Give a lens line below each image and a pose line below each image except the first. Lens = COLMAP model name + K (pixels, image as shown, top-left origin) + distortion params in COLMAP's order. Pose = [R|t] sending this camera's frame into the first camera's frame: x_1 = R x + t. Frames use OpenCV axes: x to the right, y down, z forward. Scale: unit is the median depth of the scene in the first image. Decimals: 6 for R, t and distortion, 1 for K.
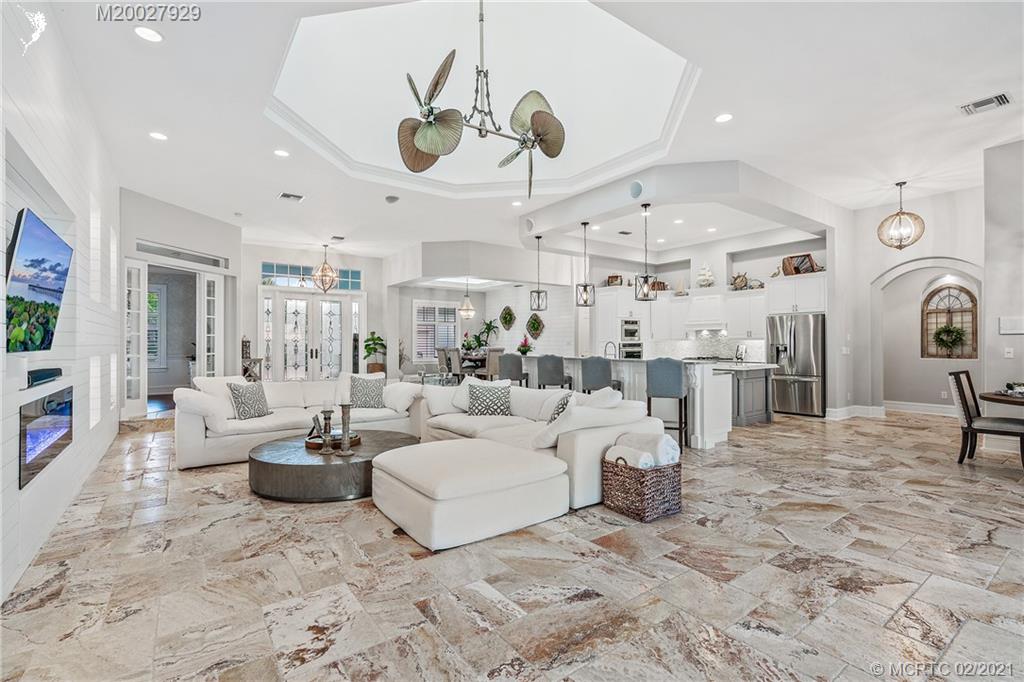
lens RADIAL K [[462.1, 0, 512.1], [0, 462.1, 341.7], [0, 0, 1]] dist [-0.000045, 0.000004]
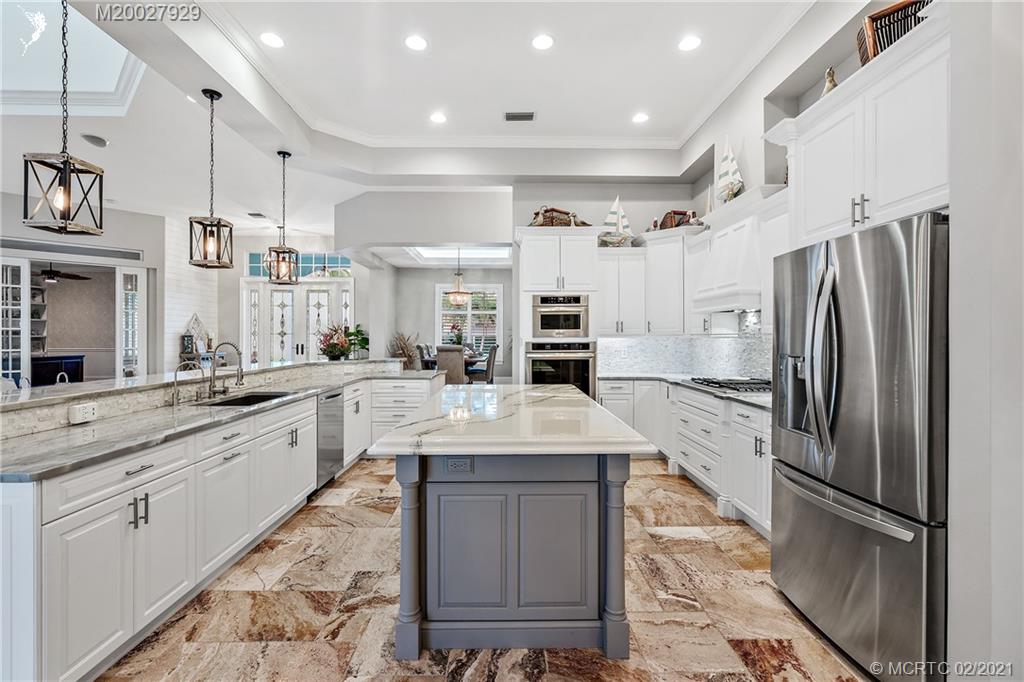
lens RADIAL K [[462.1, 0, 512.4], [0, 462.1, 337.6], [0, 0, 1]] dist [-0.000045, 0.000004]
pose [[0.817659, 0.005948, -0.575672, 0.496590], [-0.001722, 0.999967, 0.007885, -0.005573], [0.575700, -0.005456, 0.817643, 0.564293]]
